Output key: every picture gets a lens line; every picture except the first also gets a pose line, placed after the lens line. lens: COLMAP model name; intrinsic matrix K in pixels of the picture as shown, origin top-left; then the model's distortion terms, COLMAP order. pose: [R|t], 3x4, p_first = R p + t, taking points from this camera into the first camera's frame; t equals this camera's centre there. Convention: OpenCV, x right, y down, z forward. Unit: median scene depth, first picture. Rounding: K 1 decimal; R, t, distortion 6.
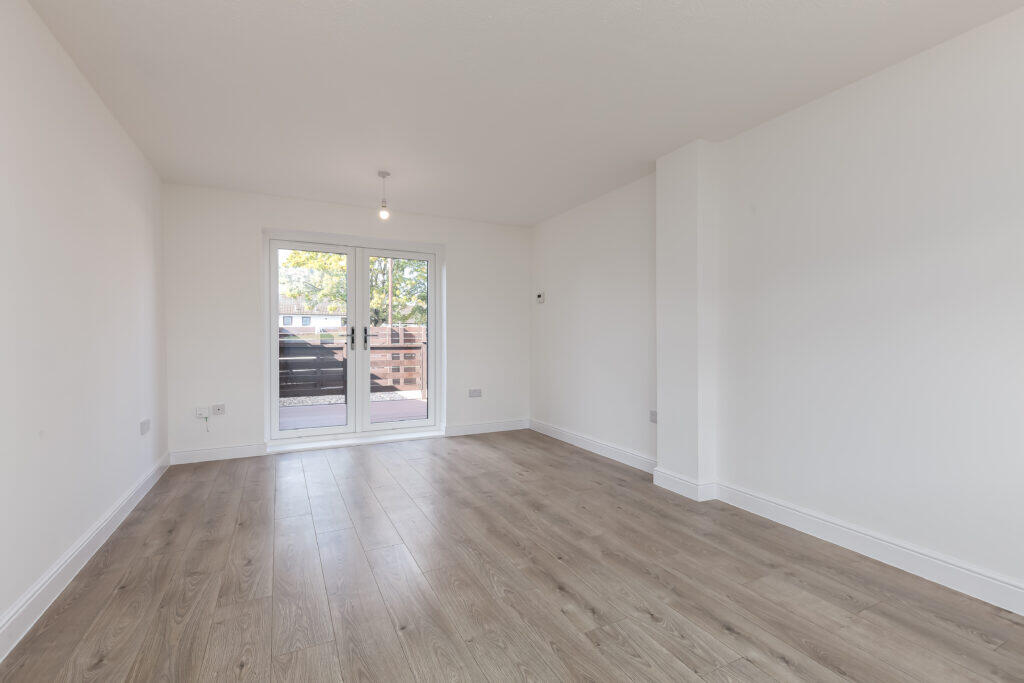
lens RADIAL K [[466.0, 0, 512.0], [0, 466.0, 339.8], [0, 0, 1]] dist [0.005609, 0.000370]
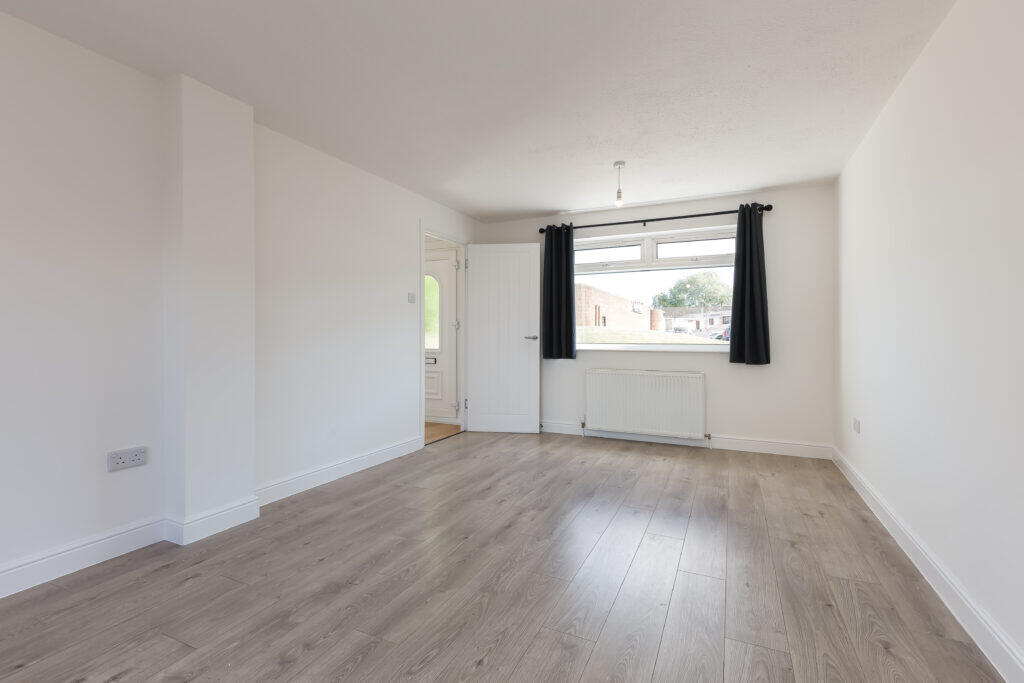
lens RADIAL K [[466.0, 0, 511.7], [0, 466.0, 337.0], [0, 0, 1]] dist [0.005609, 0.000370]
pose [[-0.615840, -0.009410, 0.787815, -0.776167], [0.000085, 0.999928, 0.012011, -0.011184], [-0.787872, 0.007464, -0.615794, 1.507976]]
